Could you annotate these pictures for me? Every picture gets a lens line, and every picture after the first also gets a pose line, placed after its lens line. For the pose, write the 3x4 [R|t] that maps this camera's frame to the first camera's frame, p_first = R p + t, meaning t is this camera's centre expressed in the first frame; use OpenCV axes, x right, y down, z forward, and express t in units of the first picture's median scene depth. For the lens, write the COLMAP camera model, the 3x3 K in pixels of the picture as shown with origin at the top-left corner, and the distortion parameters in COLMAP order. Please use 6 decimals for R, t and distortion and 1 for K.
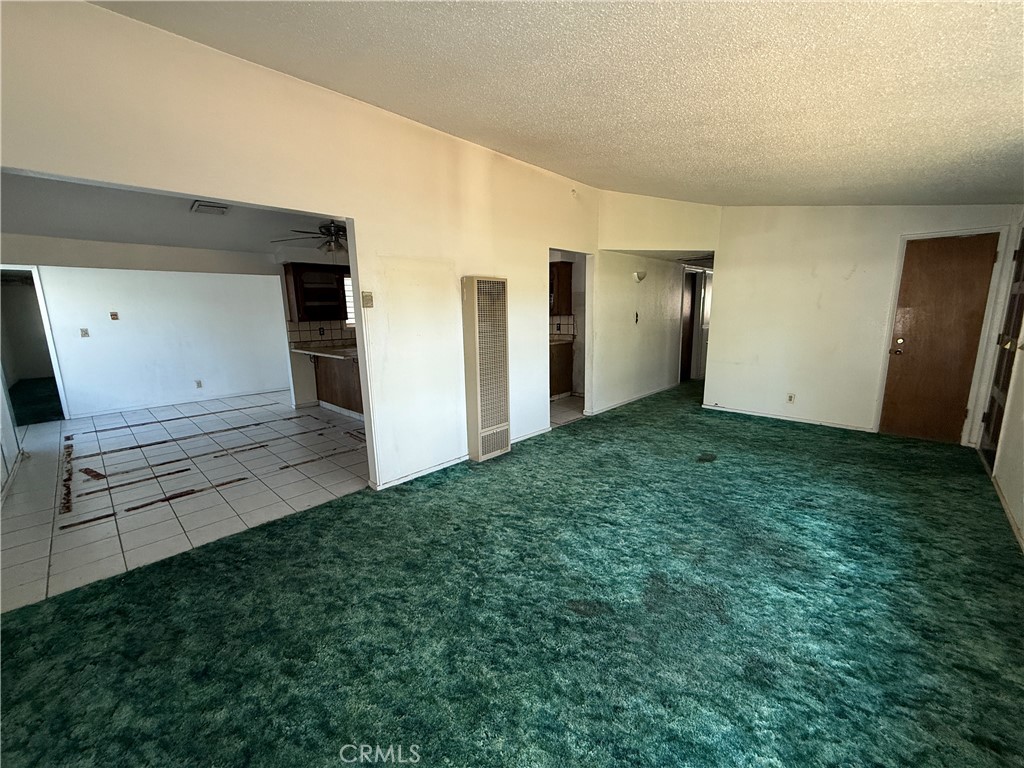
lens RADIAL K [[411.4, 0, 508.0], [0, 411.4, 382.3], [0, 0, 1]] dist [0.001532, -0.000324]
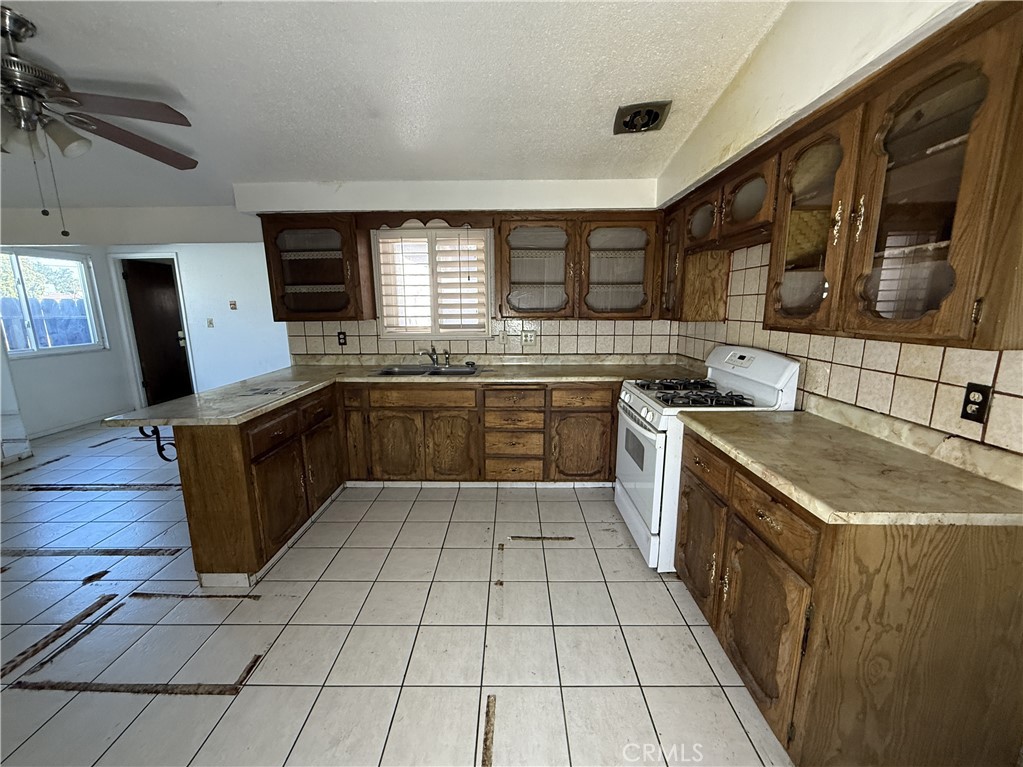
lens RADIAL K [[411.0, 0, 508.2], [0, 411.0, 383.3], [0, 0, 1]] dist [0.001532, -0.000324]
pose [[0.683056, 0.152714, -0.714222, 0.184232], [-0.129505, 0.987725, 0.087340, -0.221660], [0.718792, 0.032837, 0.694449, 1.207406]]
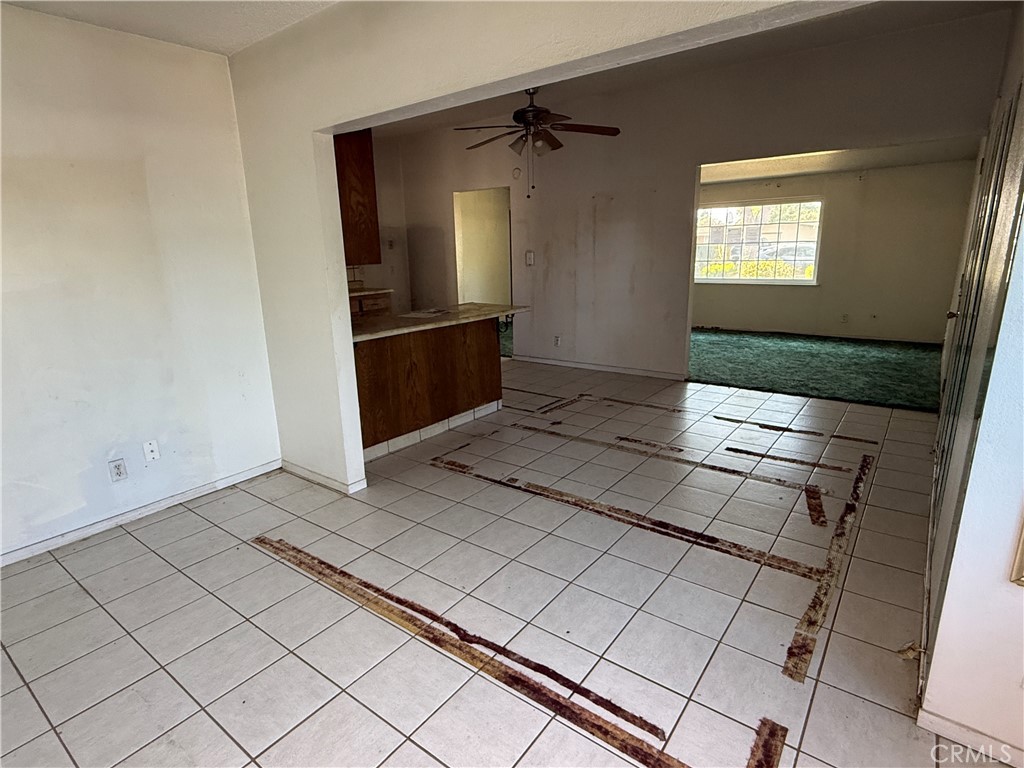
lens RADIAL K [[540.9, 0, 515.1], [0, 540.9, 388.3], [0, 0, 1]] dist [-0.001751, -0.000084]
pose [[-0.110758, -0.229434, 0.967002, -1.554590], [0.199790, 0.947985, 0.247806, -0.193715], [-0.973559, 0.220644, -0.059159, 1.328771]]
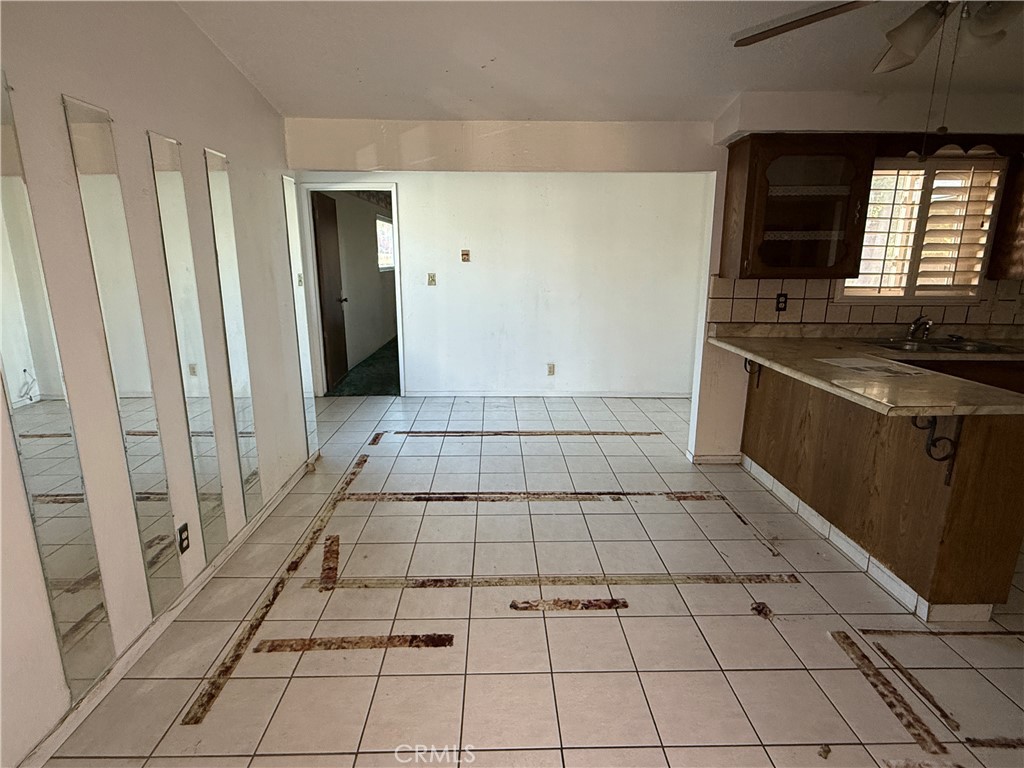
lens RADIAL K [[540.9, 0, 507.2], [0, 540.9, 387.1], [0, 0, 1]] dist [-0.001751, -0.000084]
pose [[0.704165, 0.187733, -0.684768, -0.392034], [-0.138410, 0.982205, 0.126947, -0.107210], [0.696415, 0.005388, 0.717619, 0.617426]]
